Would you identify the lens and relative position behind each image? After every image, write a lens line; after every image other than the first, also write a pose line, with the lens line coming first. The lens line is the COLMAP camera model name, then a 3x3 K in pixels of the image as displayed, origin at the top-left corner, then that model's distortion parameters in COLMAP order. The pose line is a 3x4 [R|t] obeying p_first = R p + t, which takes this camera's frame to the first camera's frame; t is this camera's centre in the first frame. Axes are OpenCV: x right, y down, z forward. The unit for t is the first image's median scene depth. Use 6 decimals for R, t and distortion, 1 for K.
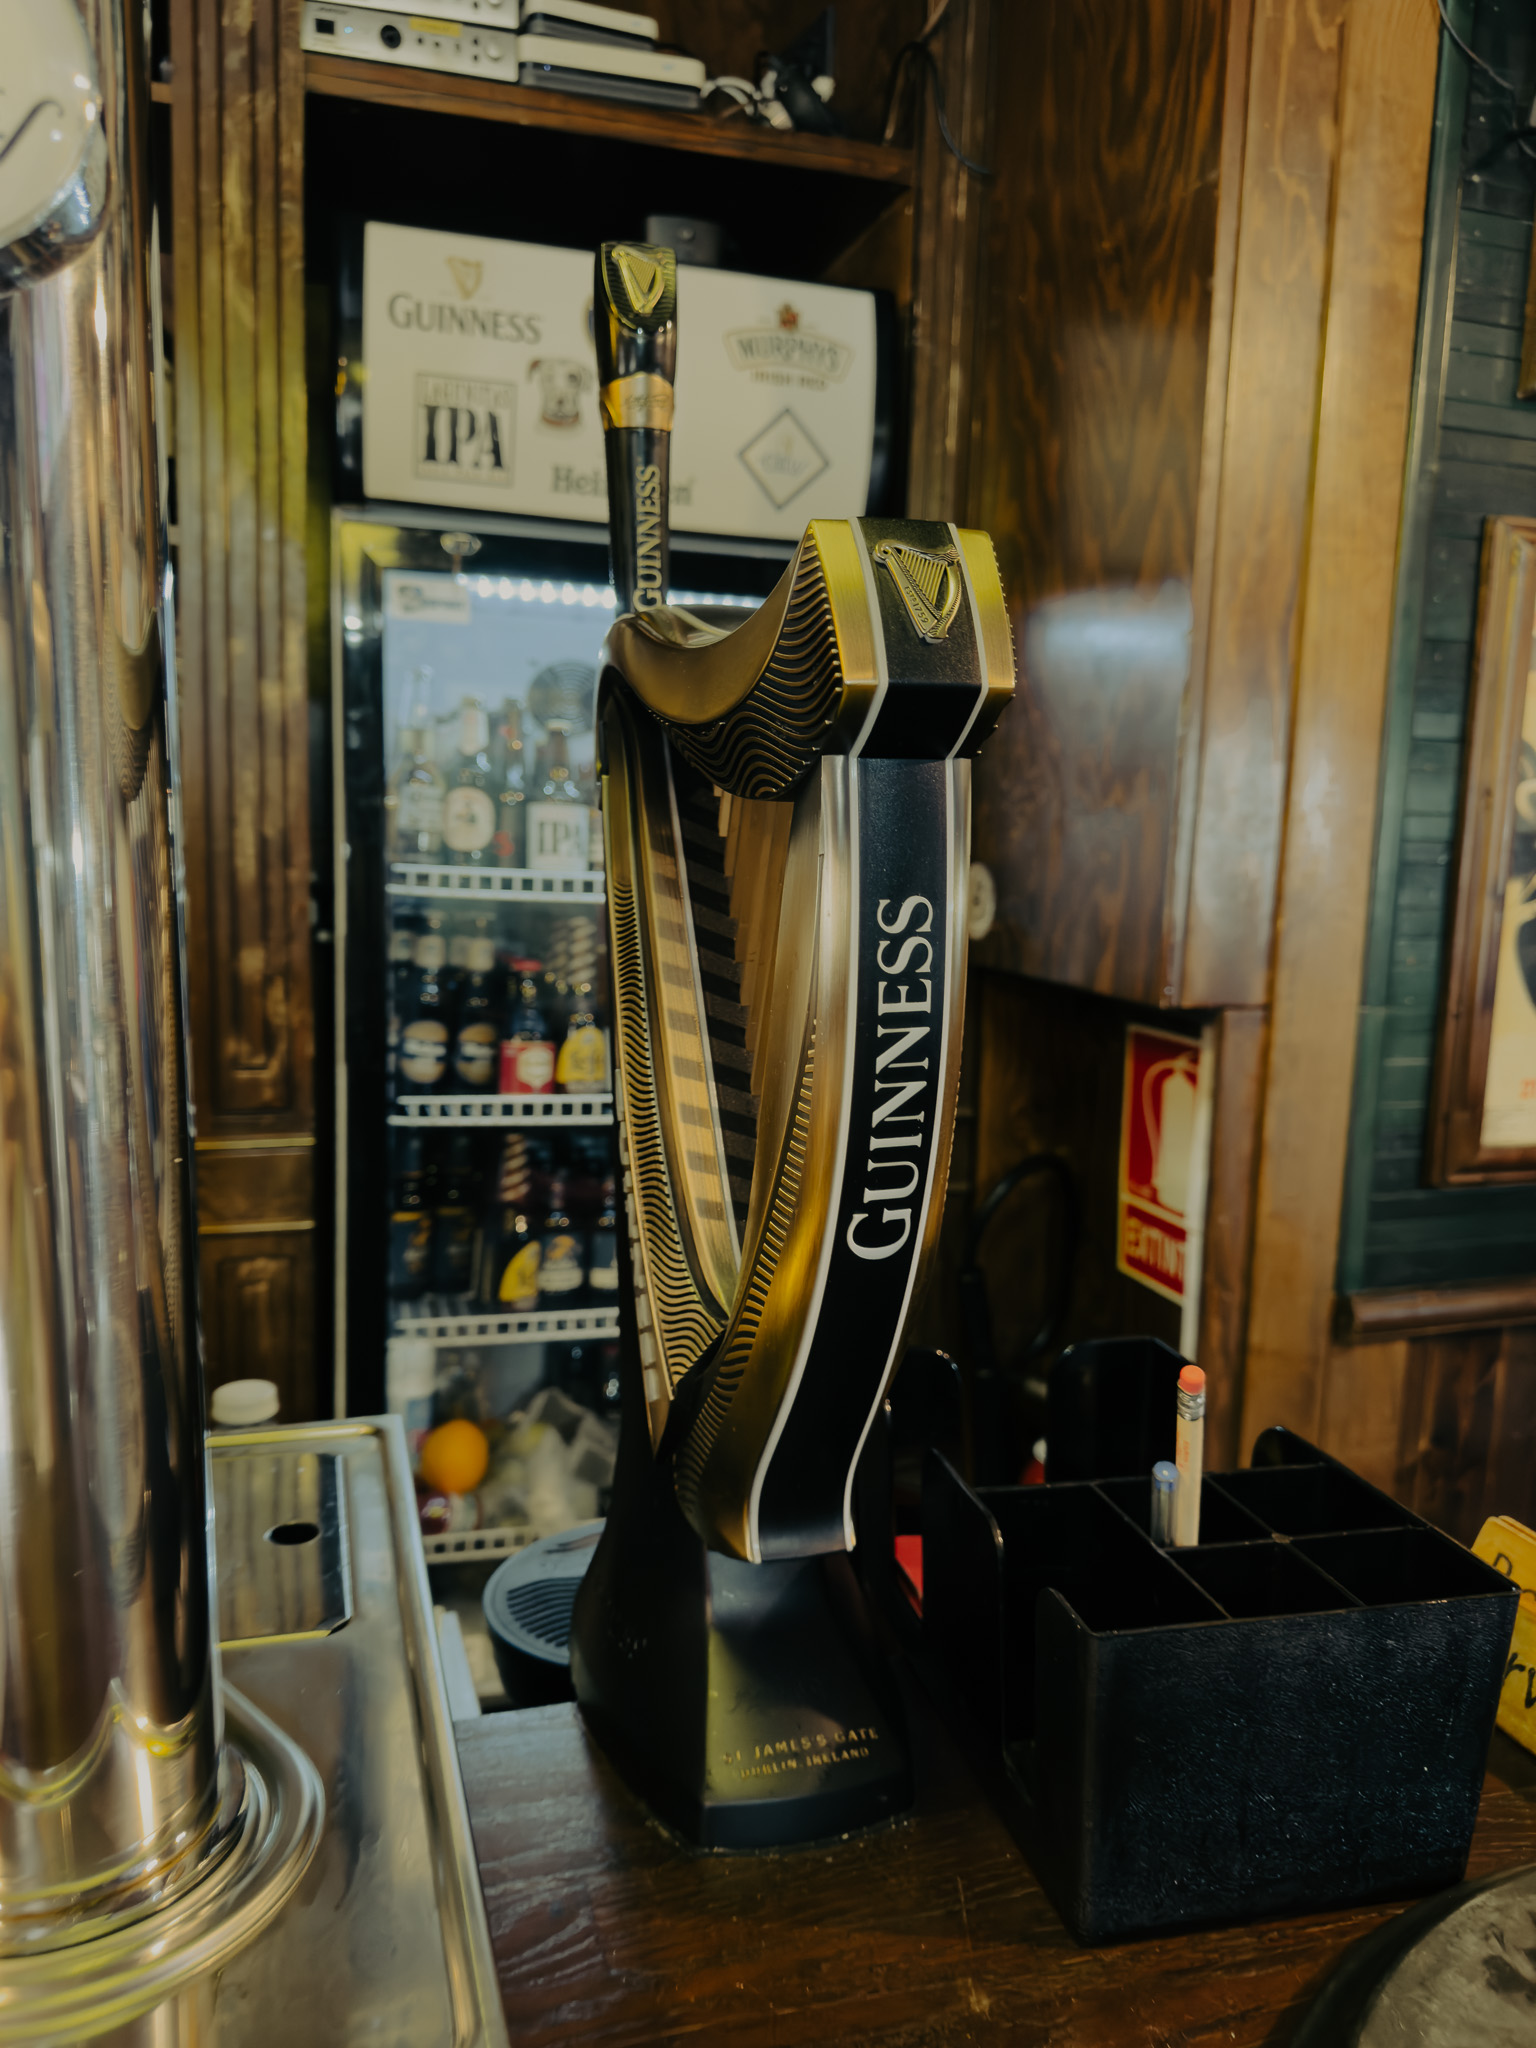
lens RADIAL K [[1443.6, 0, 755.7], [0, 1443.6, 1006.4], [0, 0, 1]] dist [0.076282, -0.099177]
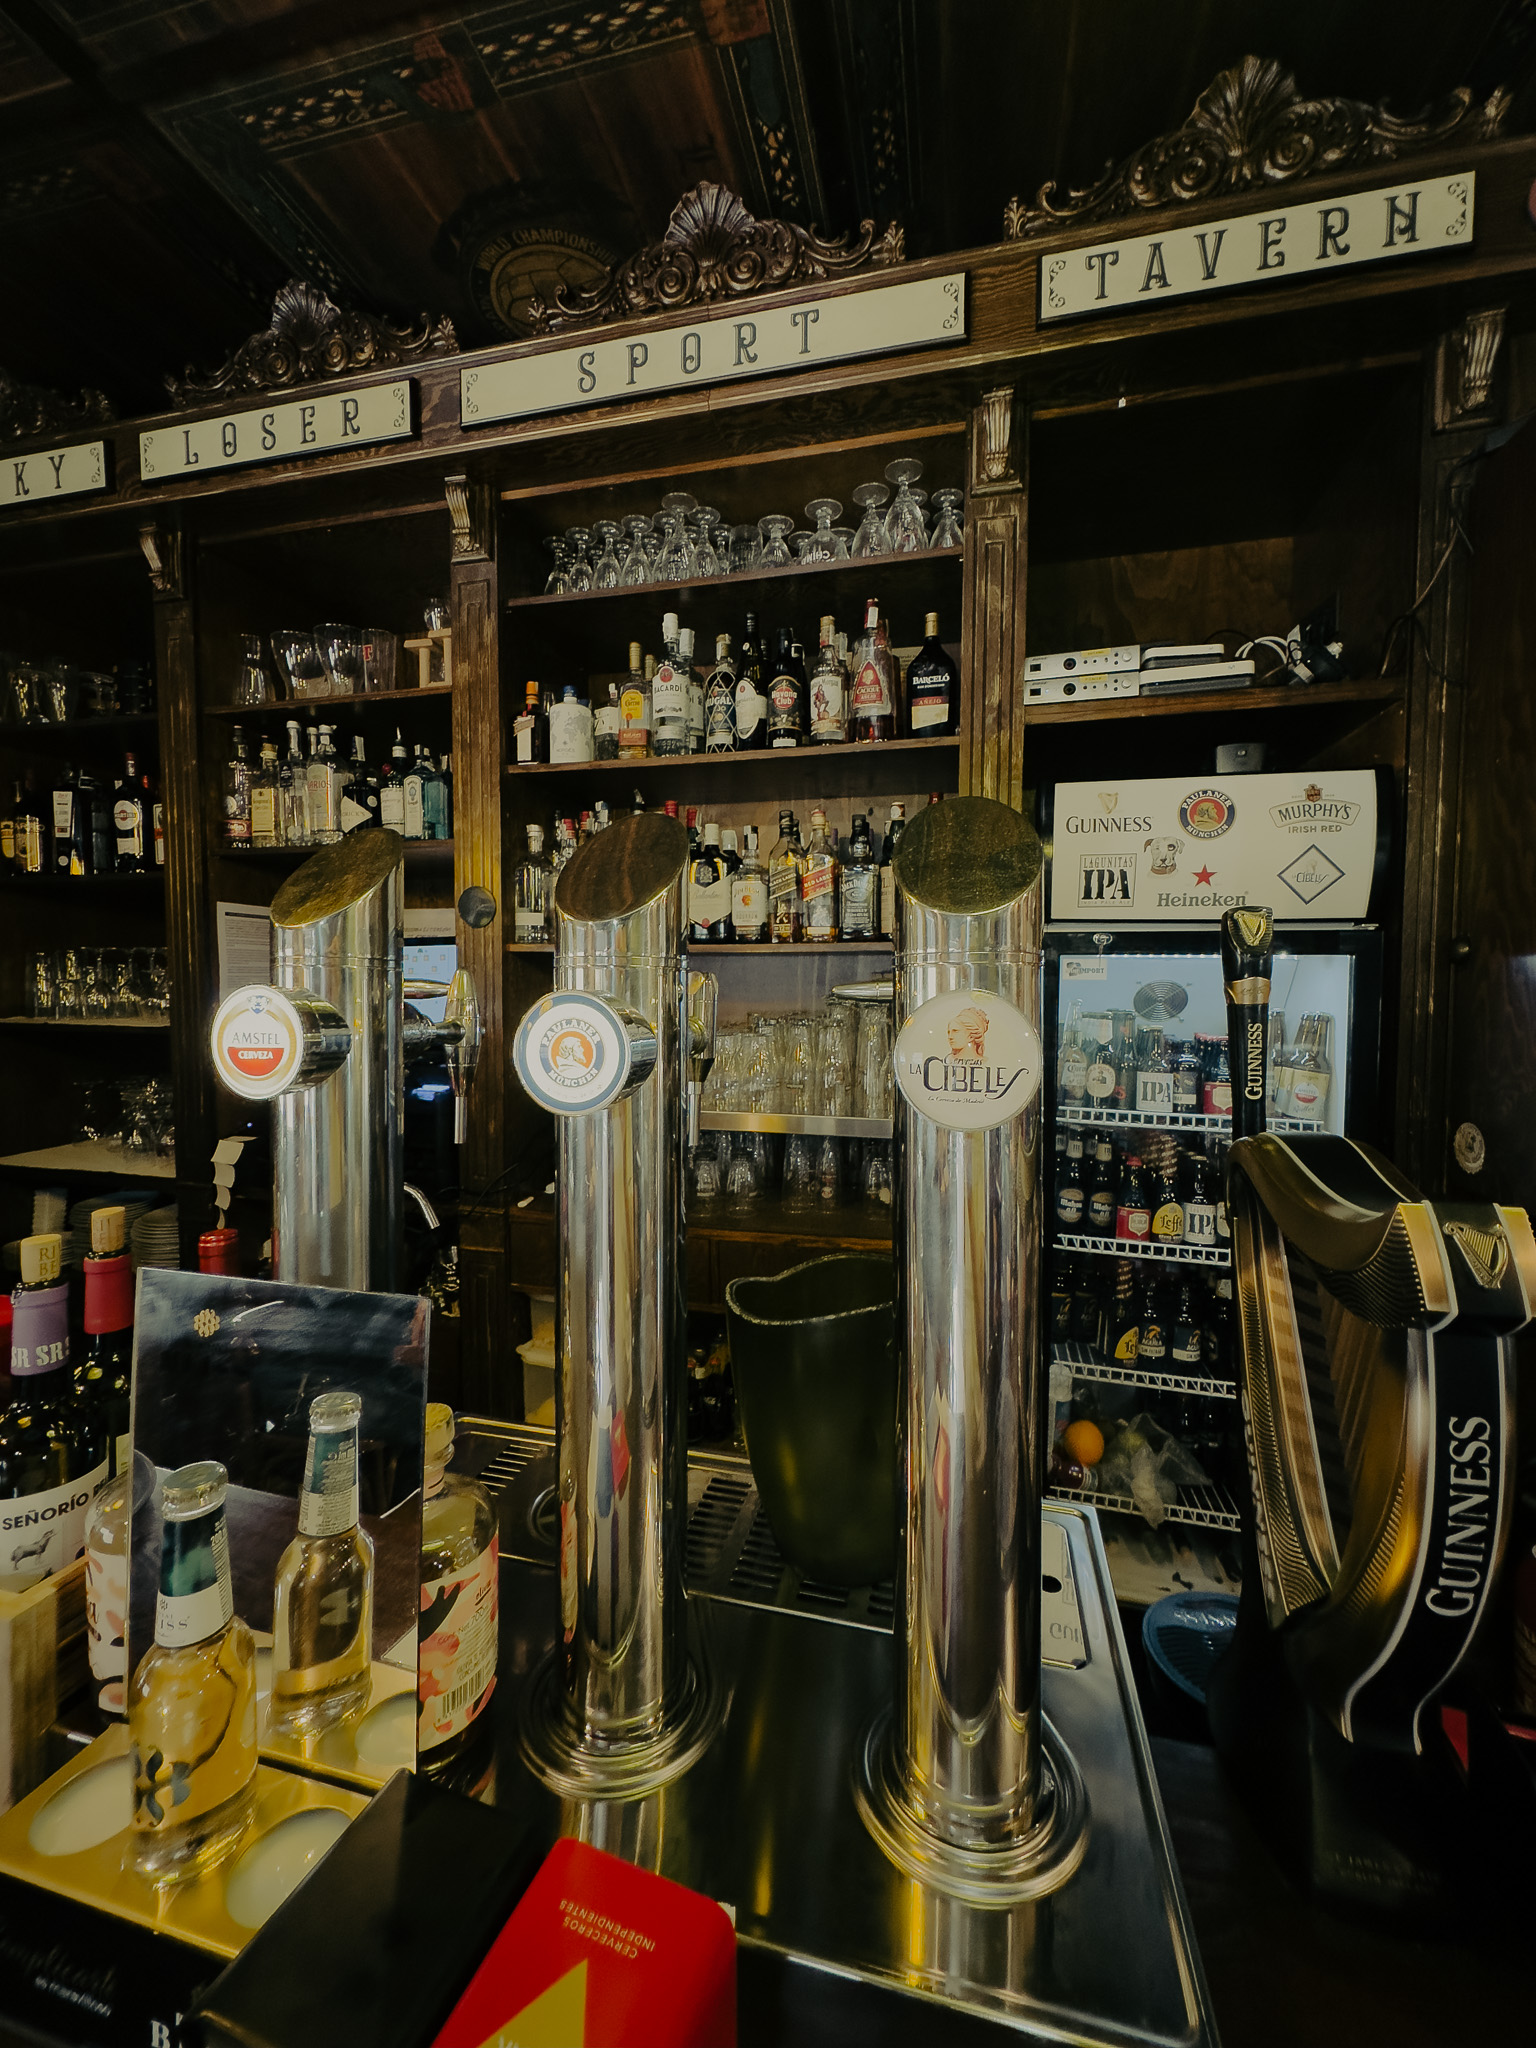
lens RADIAL K [[814.5, 0, 777.5], [0, 814.5, 1017.8], [0, 0, 1]] dist [-0.005736, 0.001155]
pose [[0.857667, -0.003525, -0.514194, -0.032095], [-0.049147, 0.994837, -0.088796, -0.130597], [0.511852, 0.101428, 0.853065, -0.087799]]
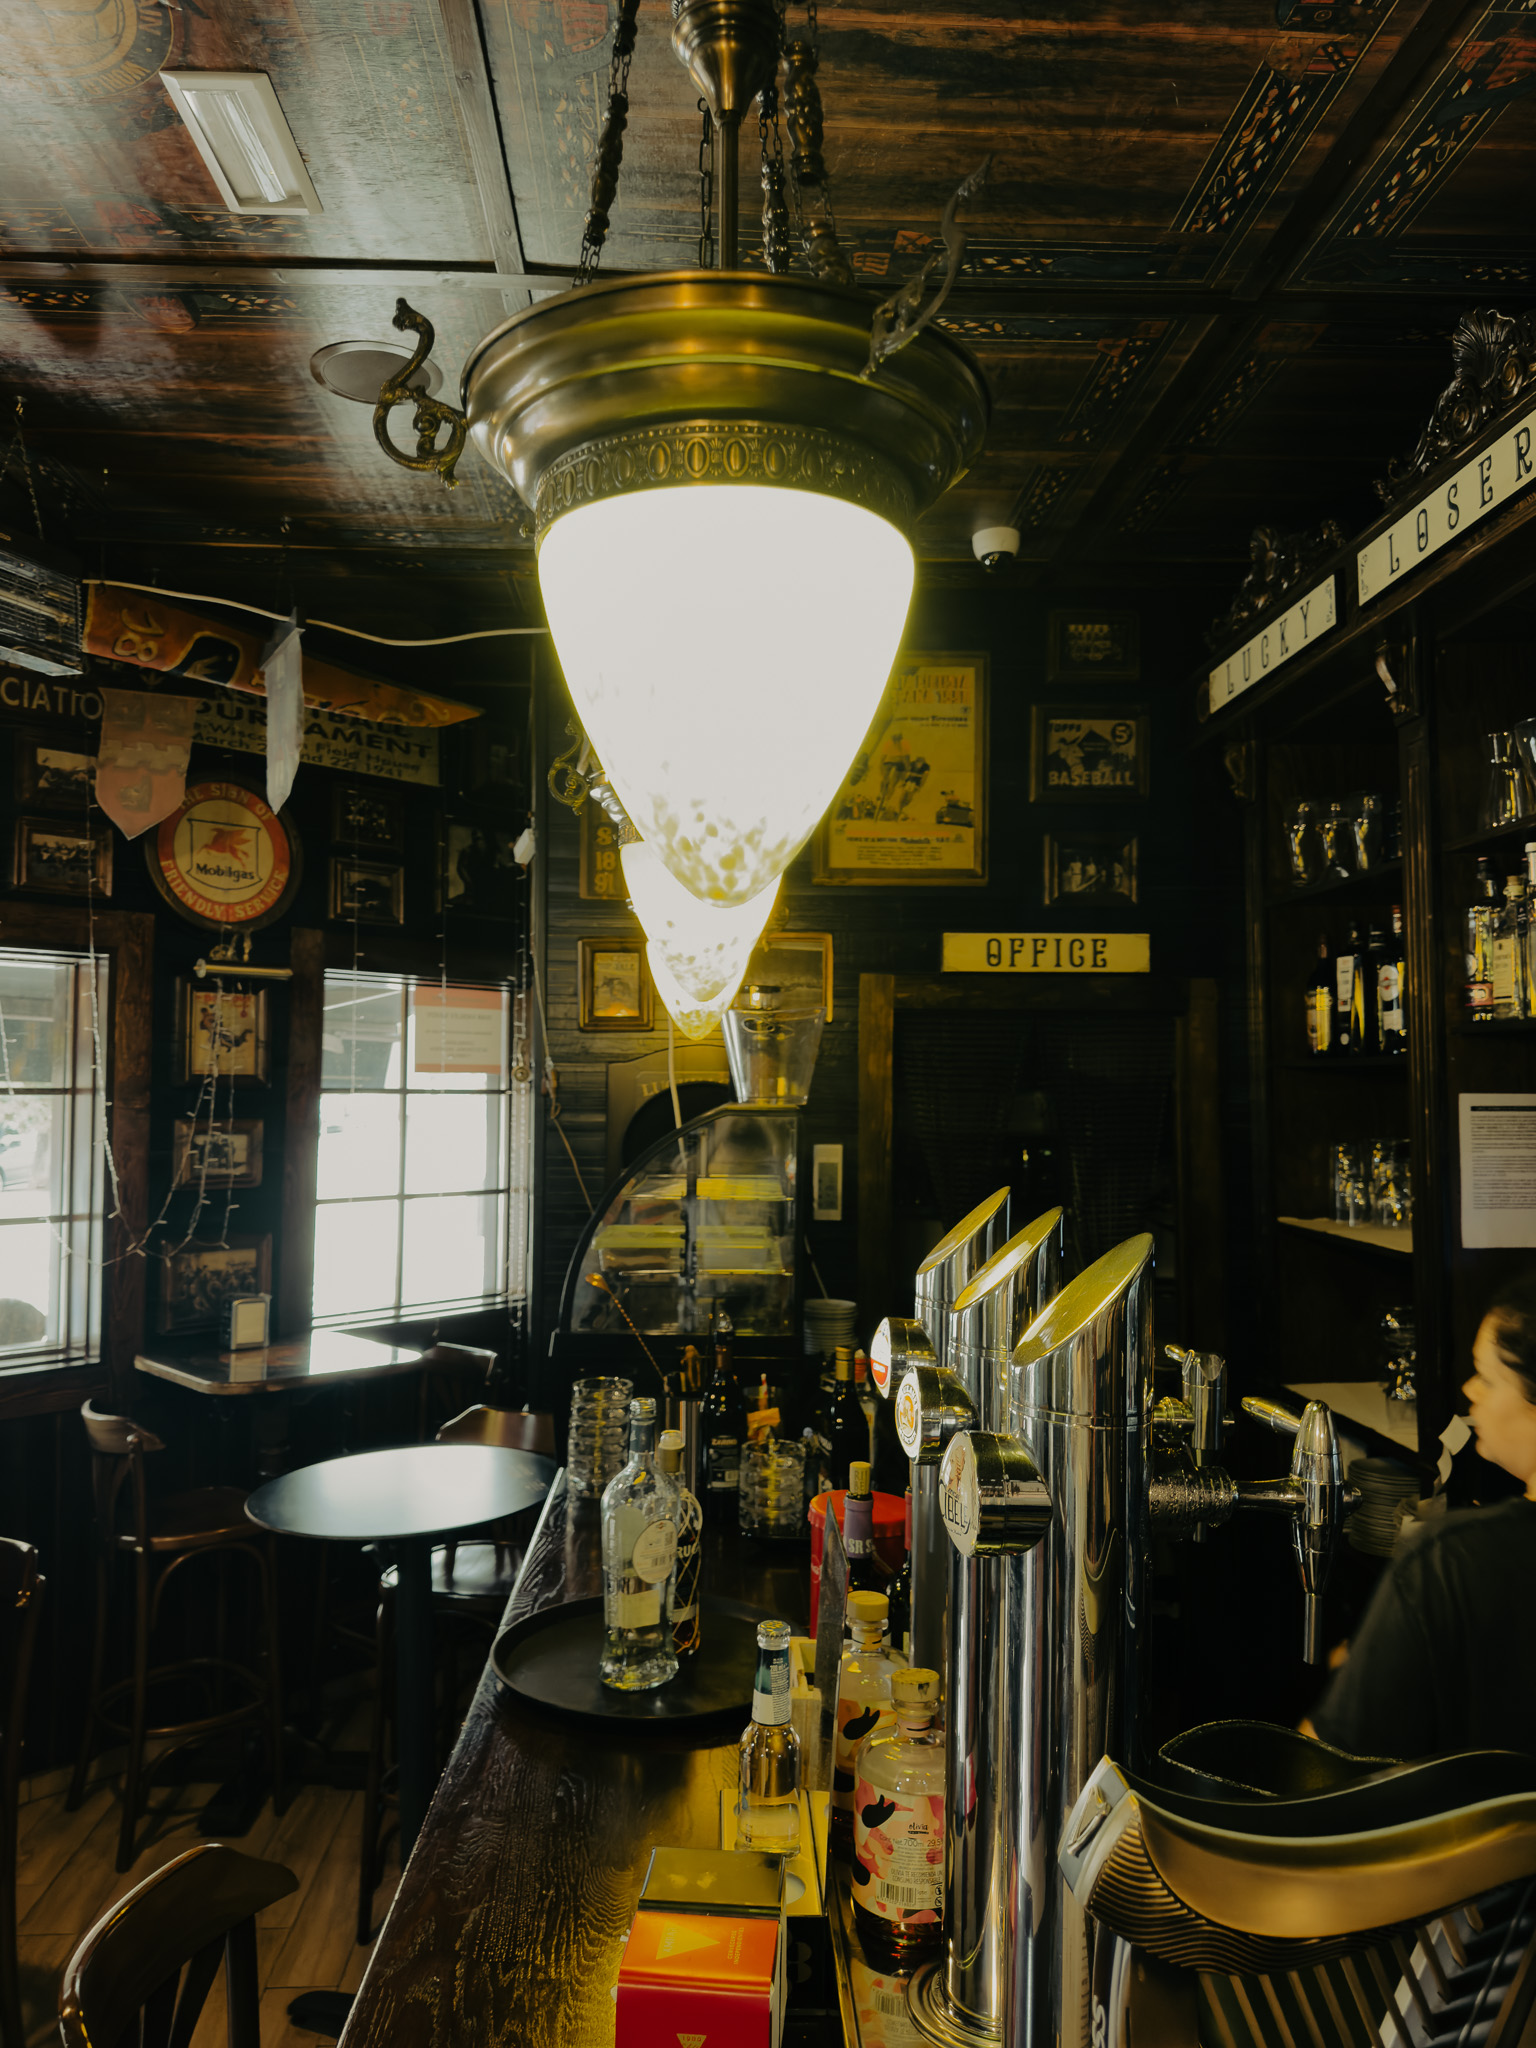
lens RADIAL K [[1443.6, 0, 782.7], [0, 1443.6, 1016.8], [0, 0, 1]] dist [0.076282, -0.099177]
pose [[-0.244988, -0.080270, -0.966197, 0.581693], [-0.144056, 0.988518, -0.045598, -0.330041], [0.958764, 0.128016, -0.253739, 0.292050]]
